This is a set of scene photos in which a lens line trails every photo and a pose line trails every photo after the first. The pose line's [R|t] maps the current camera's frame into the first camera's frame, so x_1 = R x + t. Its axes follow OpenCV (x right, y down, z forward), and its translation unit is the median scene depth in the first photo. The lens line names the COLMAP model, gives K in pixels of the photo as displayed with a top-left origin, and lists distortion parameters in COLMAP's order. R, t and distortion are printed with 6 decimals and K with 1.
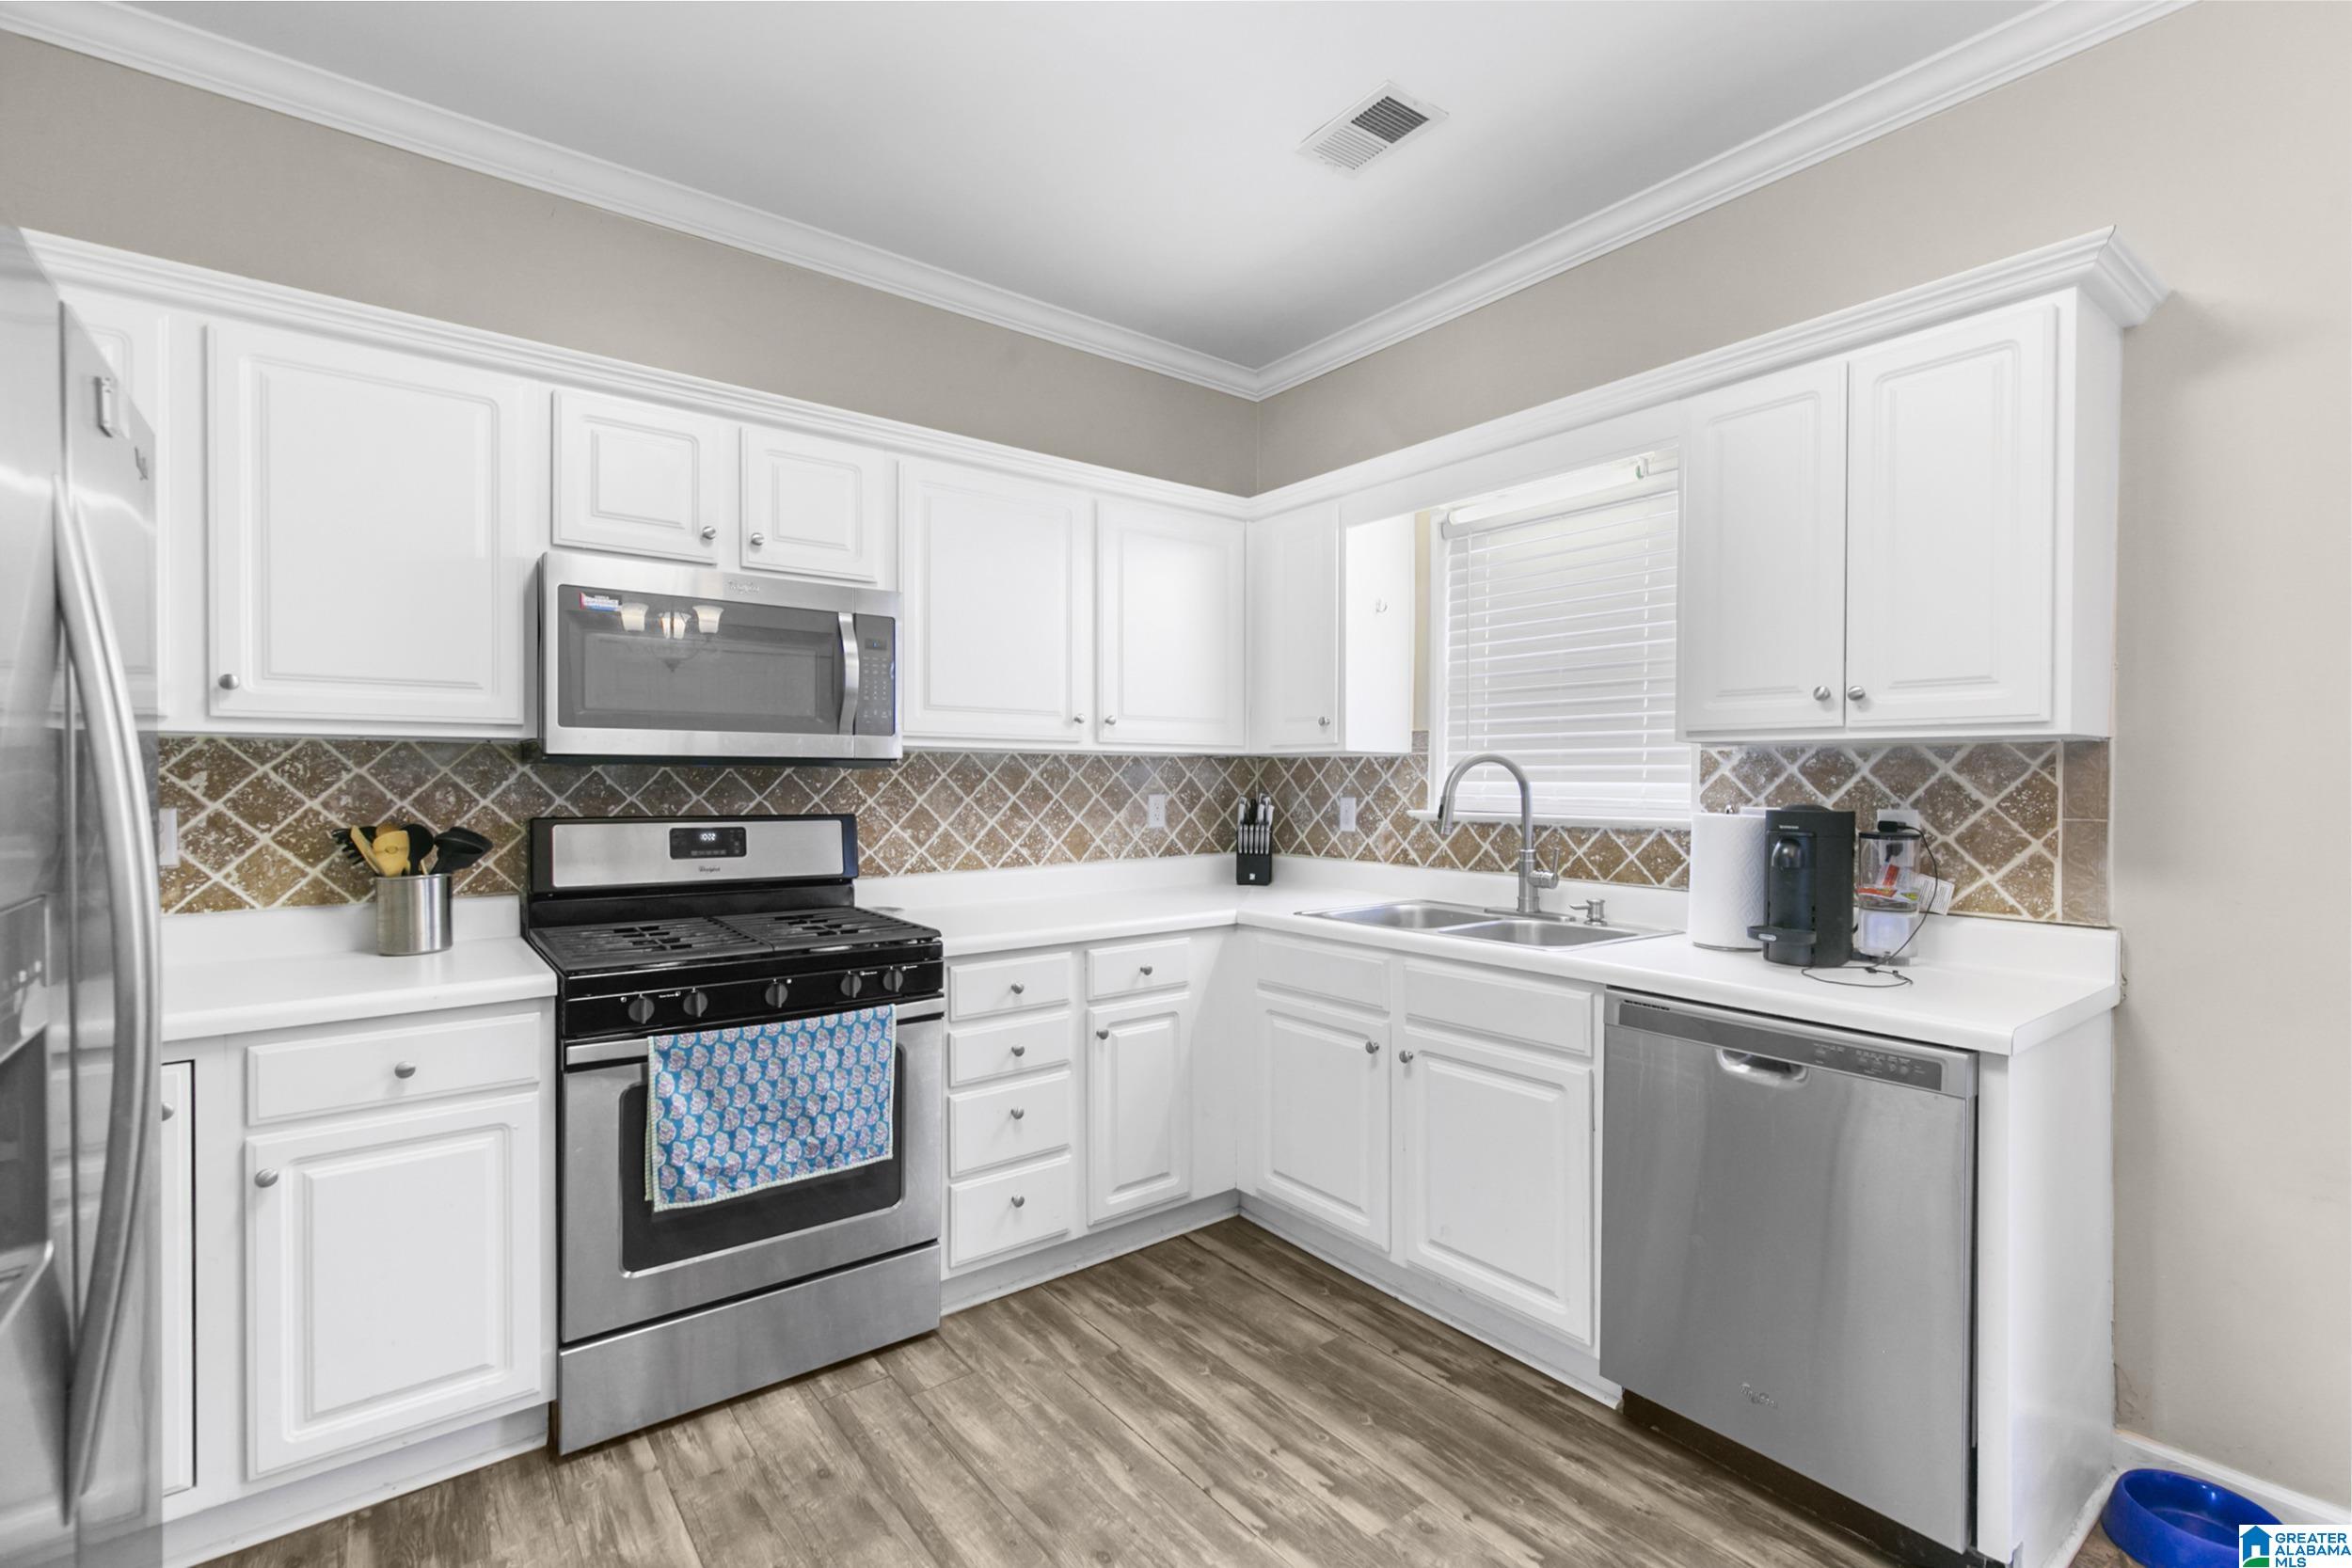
lens RADIAL K [[1041.6, 0, 1193.2], [0, 1041.6, 781.1], [0, 0, 1]] dist [0.001141, -0.001260]
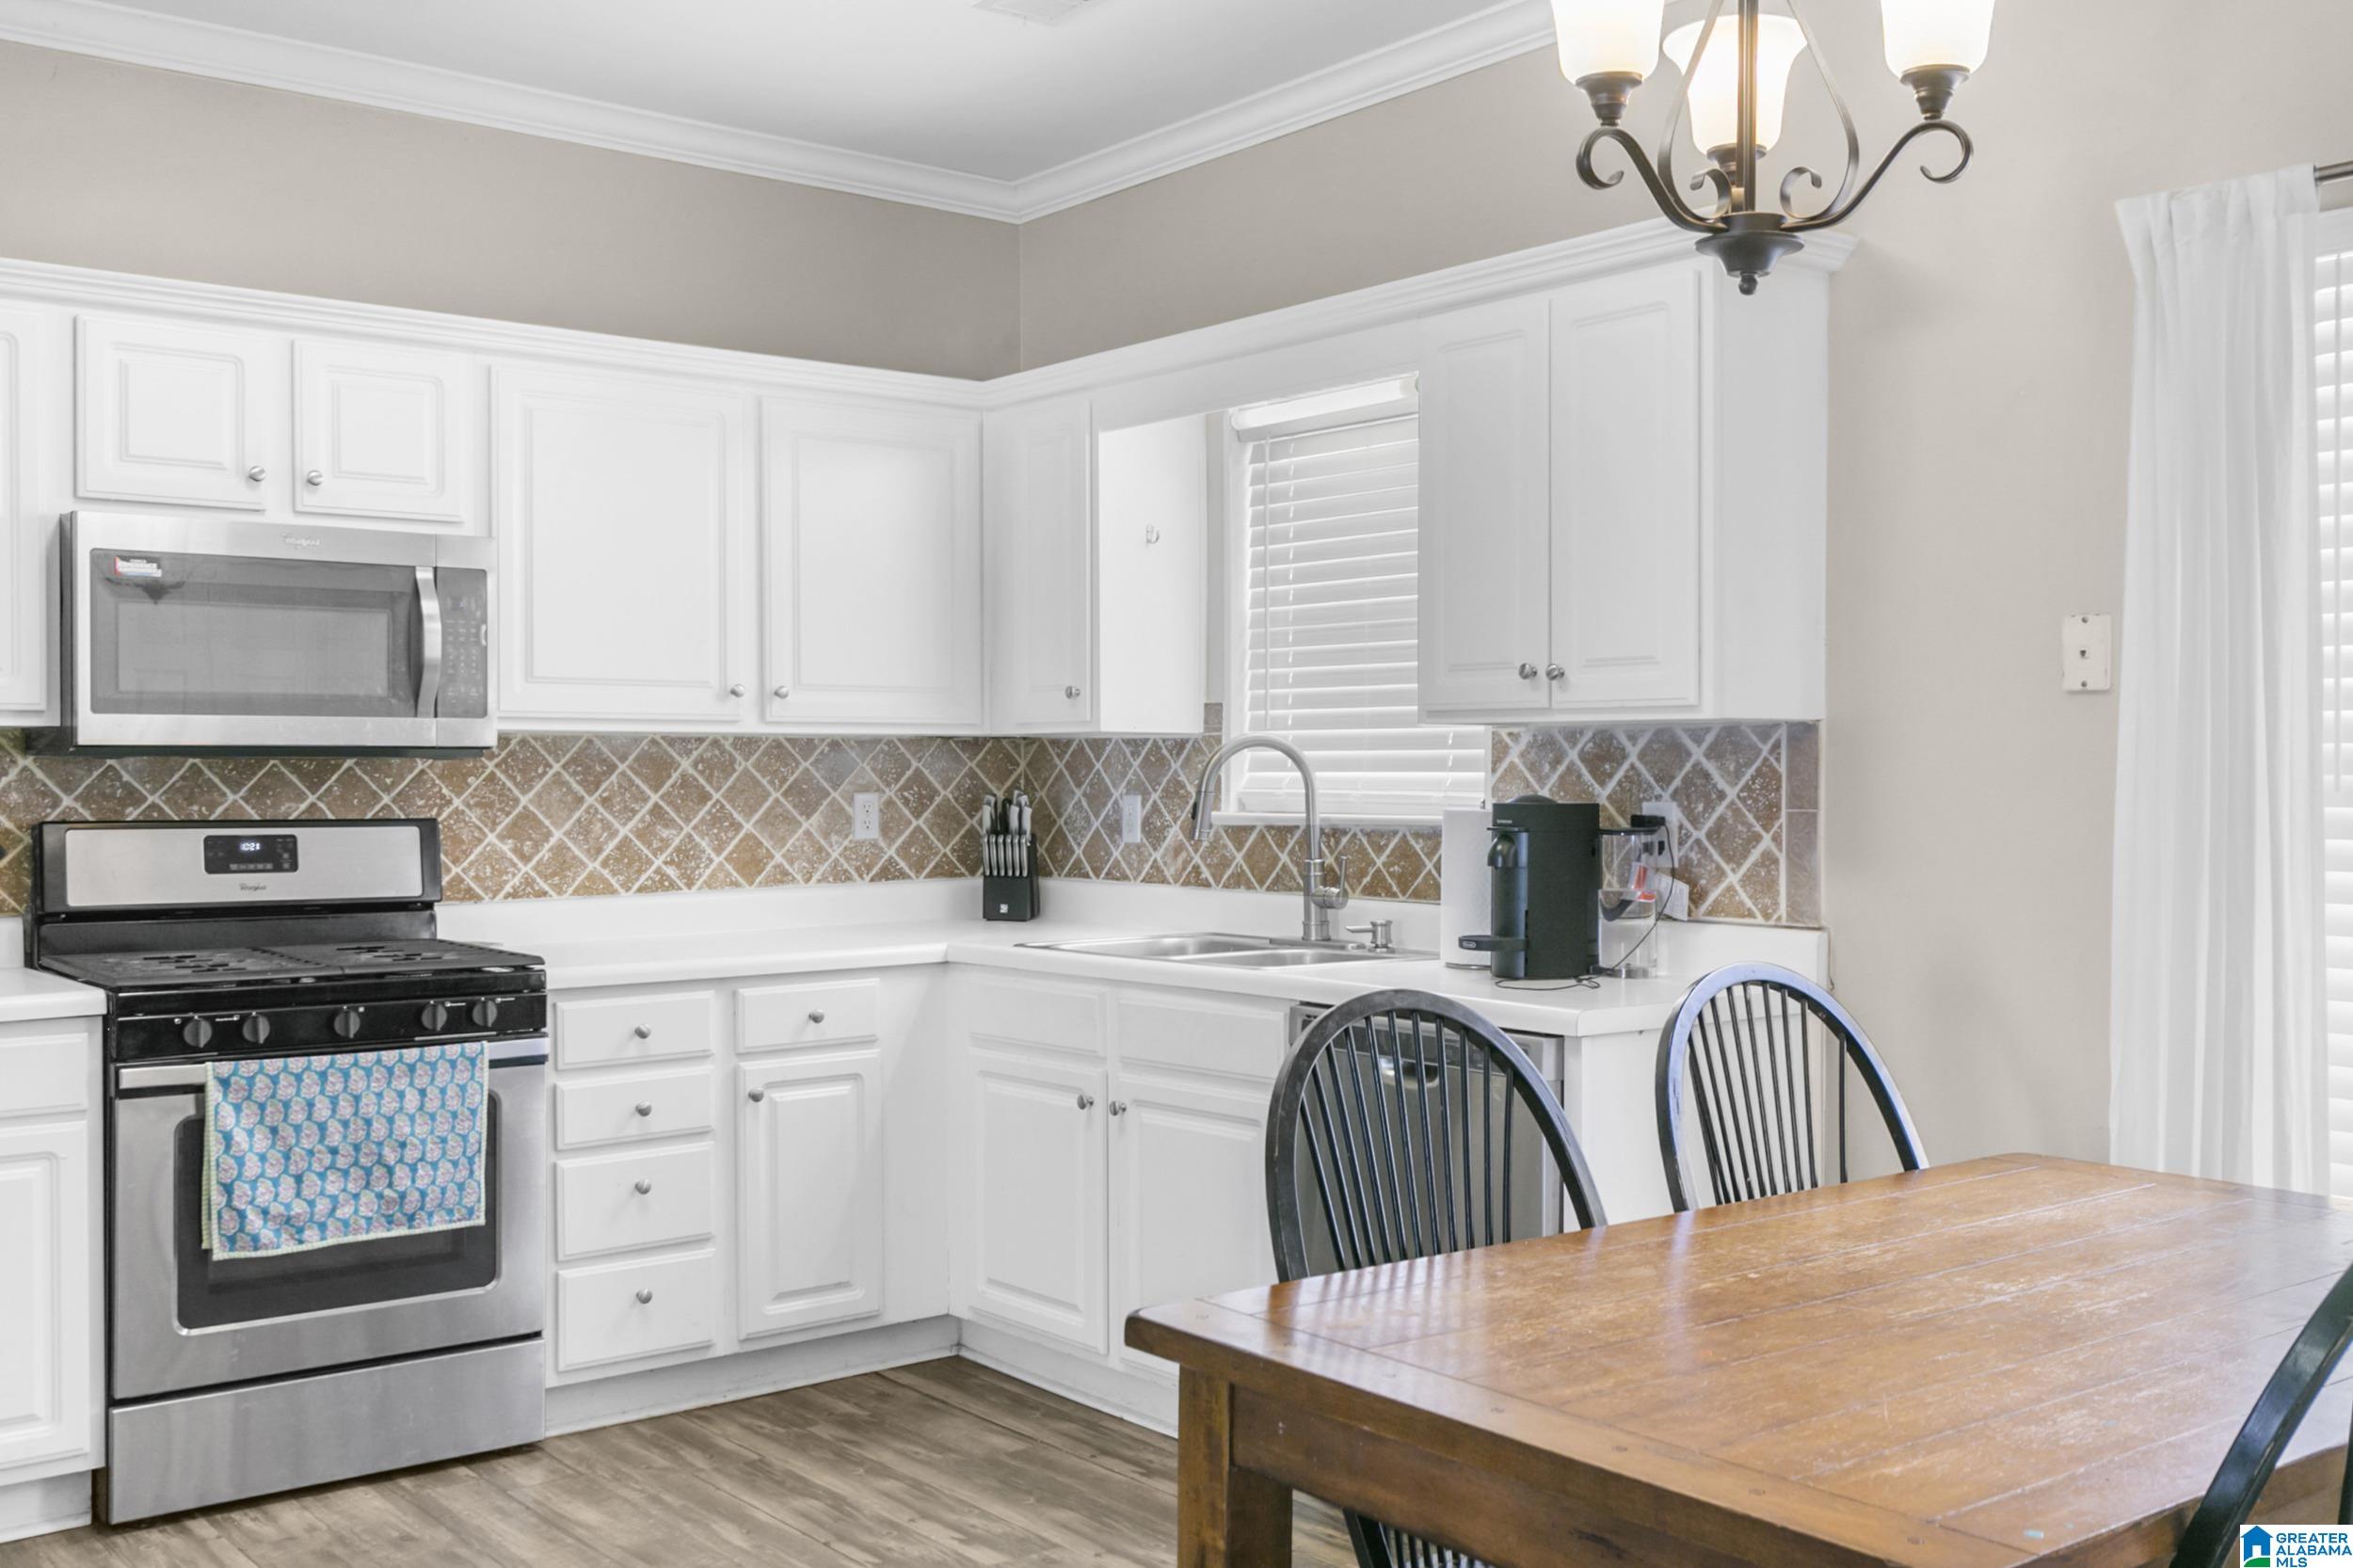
lens RADIAL K [[2241.8, 0, 1209.2], [0, 2241.8, 773.4], [0, 0, 1]] dist [0.002817, 0.000847]
pose [[0.999778, -0.004994, 0.020486, 0.255762], [0.005011, 0.999987, -0.000766, 0.003222], [-0.020482, 0.000868, 0.999790, -0.806515]]
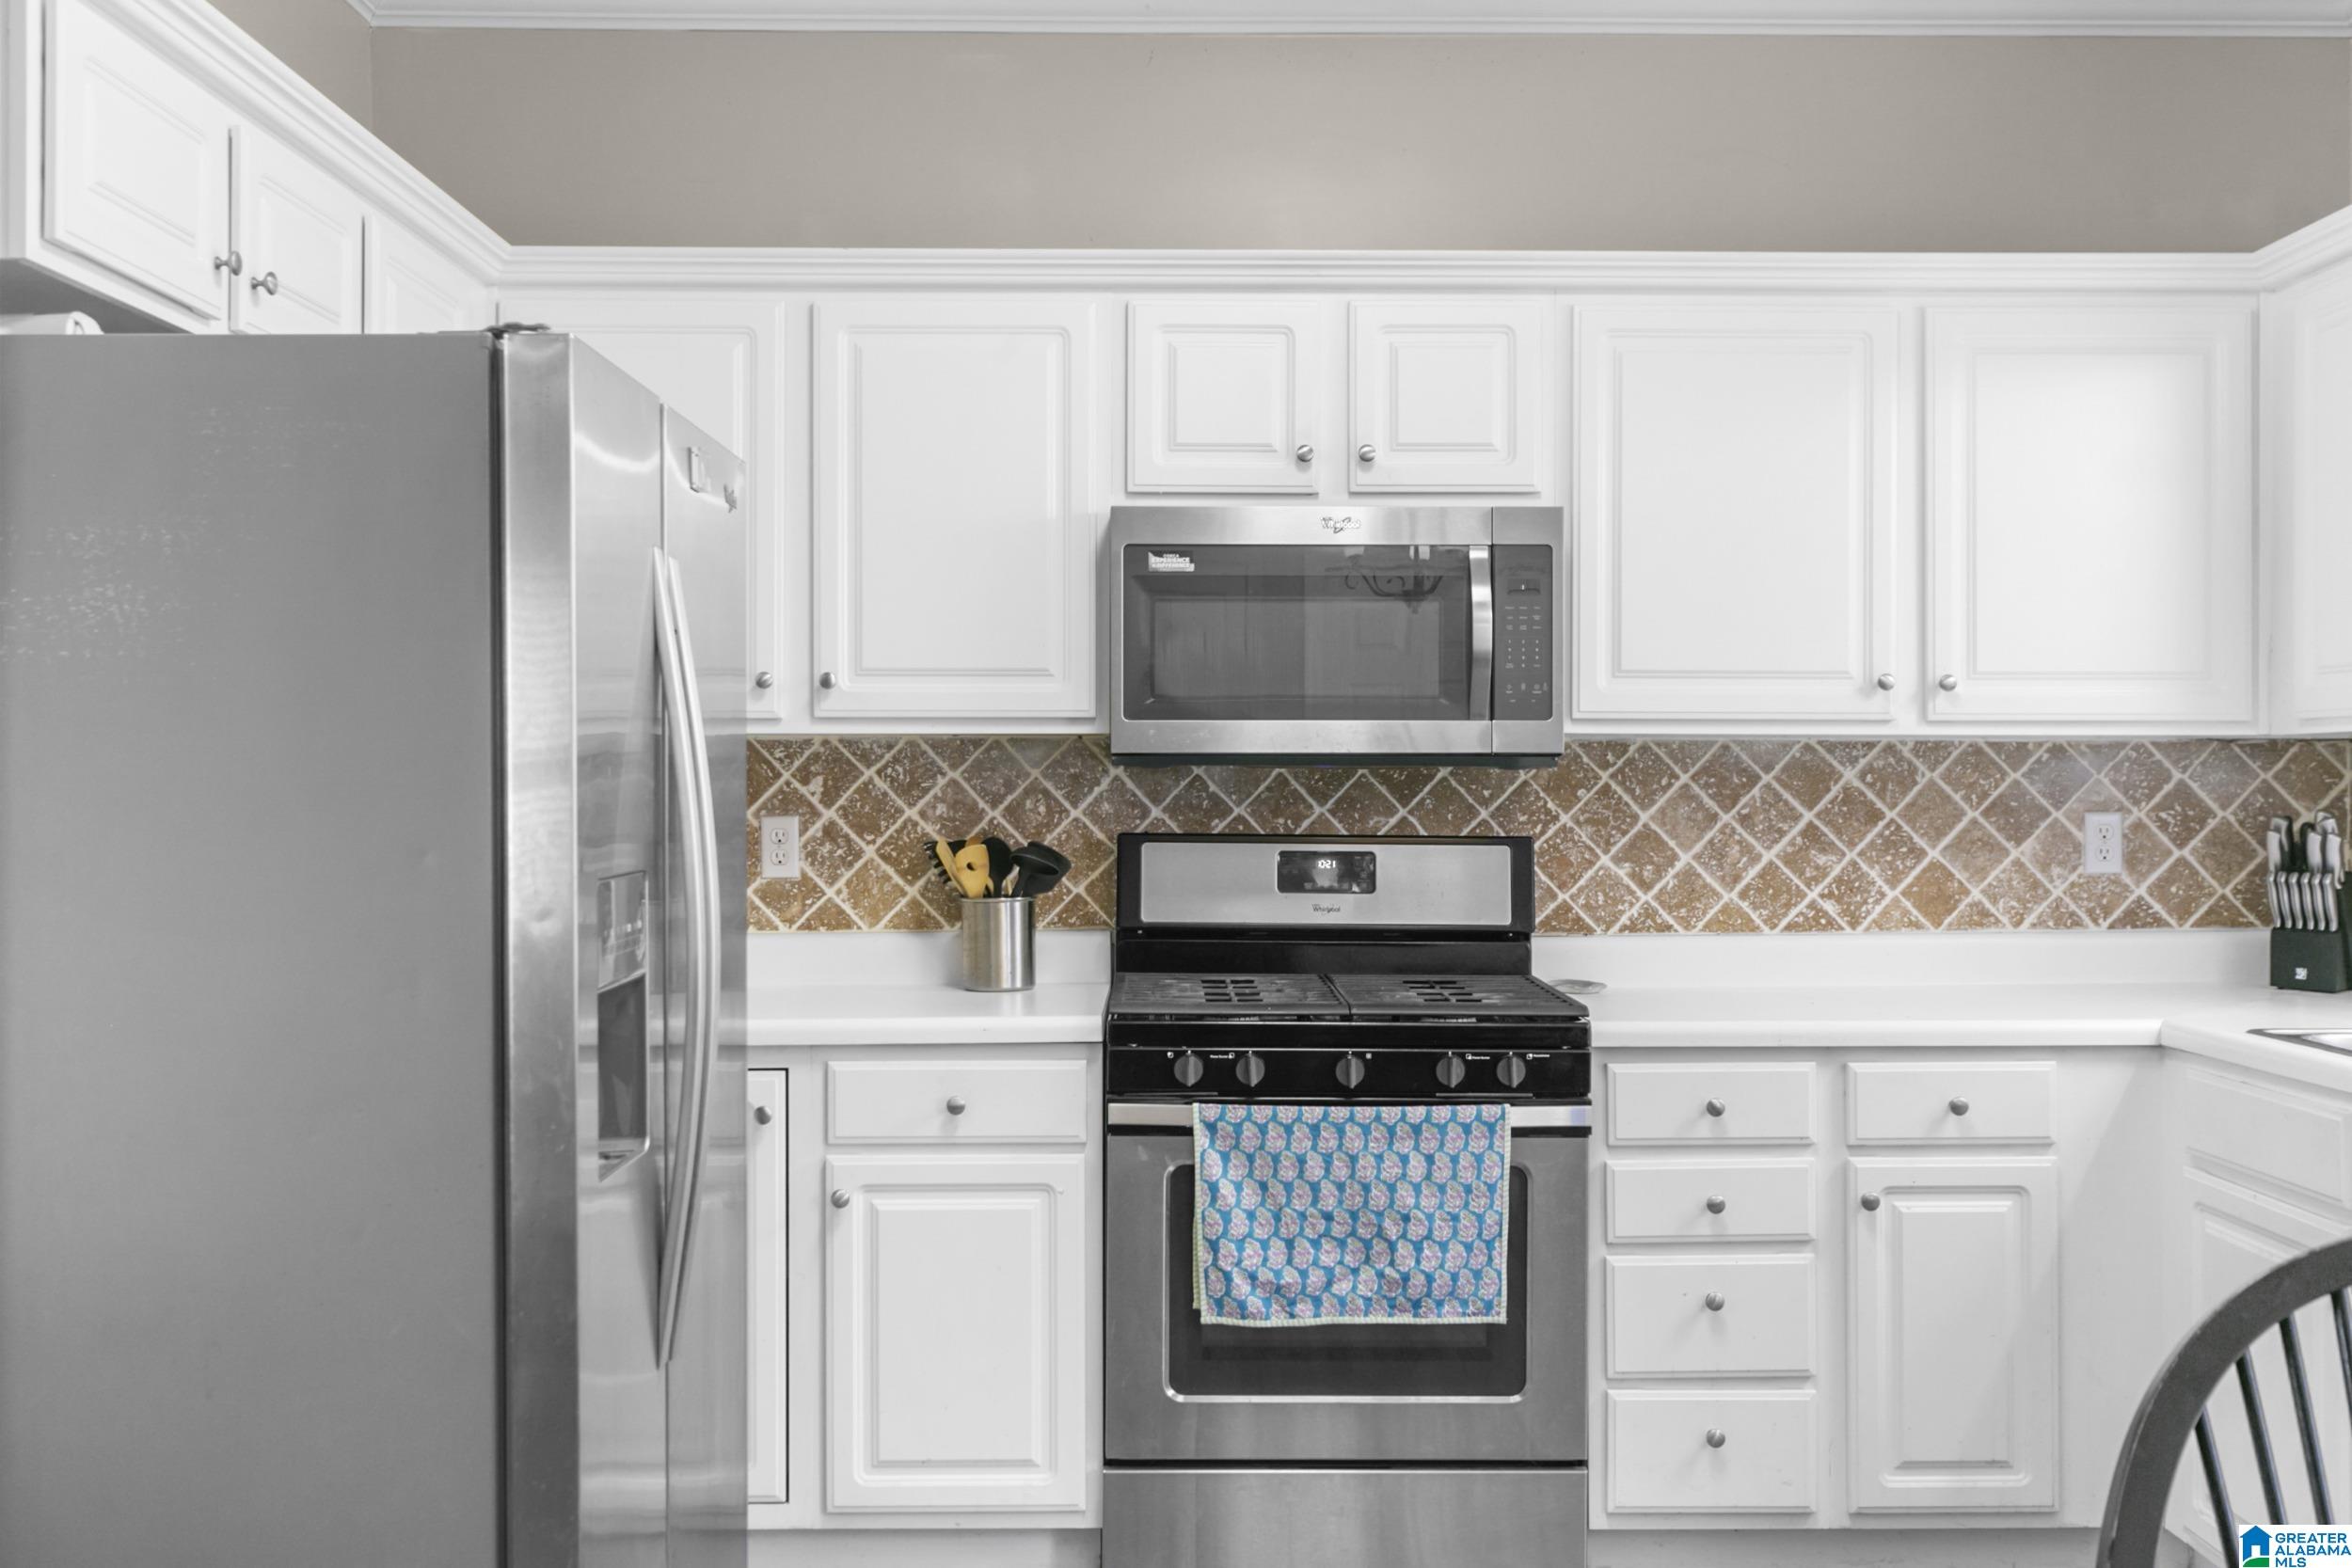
lens RADIAL K [[2240.6, 0, 1208.7], [0, 2240.6, 773.4], [0, 0, 1]] dist [0.002817, 0.000847]
pose [[0.795831, -0.003793, -0.605507, 0.462535], [-0.001024, 0.999971, -0.007610, 0.002689], [0.605518, 0.006677, 0.795803, -0.323096]]
